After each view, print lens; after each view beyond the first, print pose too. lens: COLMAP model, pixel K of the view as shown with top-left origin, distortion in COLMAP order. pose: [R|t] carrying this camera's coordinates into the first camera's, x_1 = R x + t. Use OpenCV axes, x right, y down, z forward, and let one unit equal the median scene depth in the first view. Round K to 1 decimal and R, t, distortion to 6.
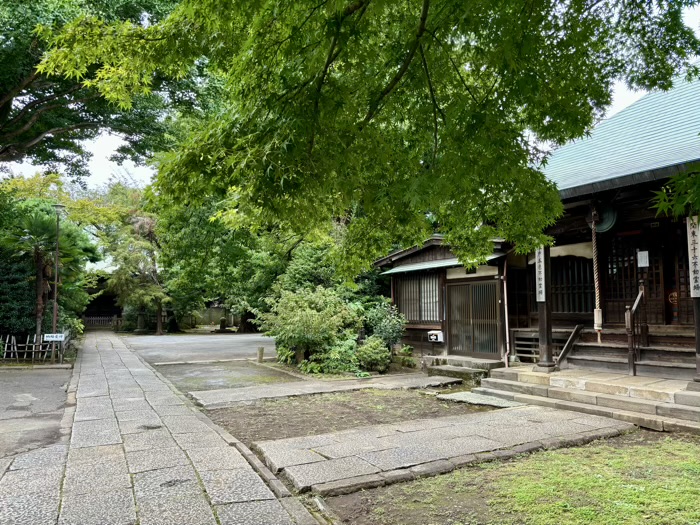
lens RADIAL K [[533.2, 0, 350.0], [0, 533.2, 262.5], [0, 0, 1]] dist [0.006210, -0.001460]
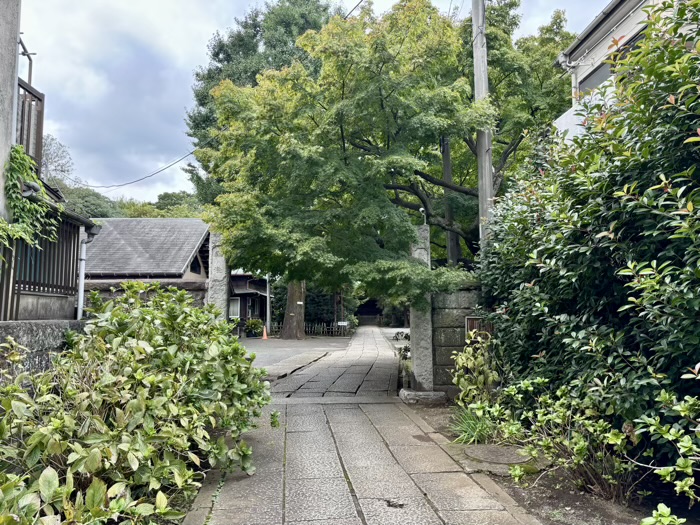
lens RADIAL K [[533.2, 0, 350.0], [0, 533.2, 262.5], [0, 0, 1]] dist [0.006210, -0.001460]
pose [[0.885573, -0.047014, -0.462115, 0.281120], [0.045872, 0.998853, -0.013713, -0.041411], [0.462230, -0.009055, 0.886714, -0.524694]]
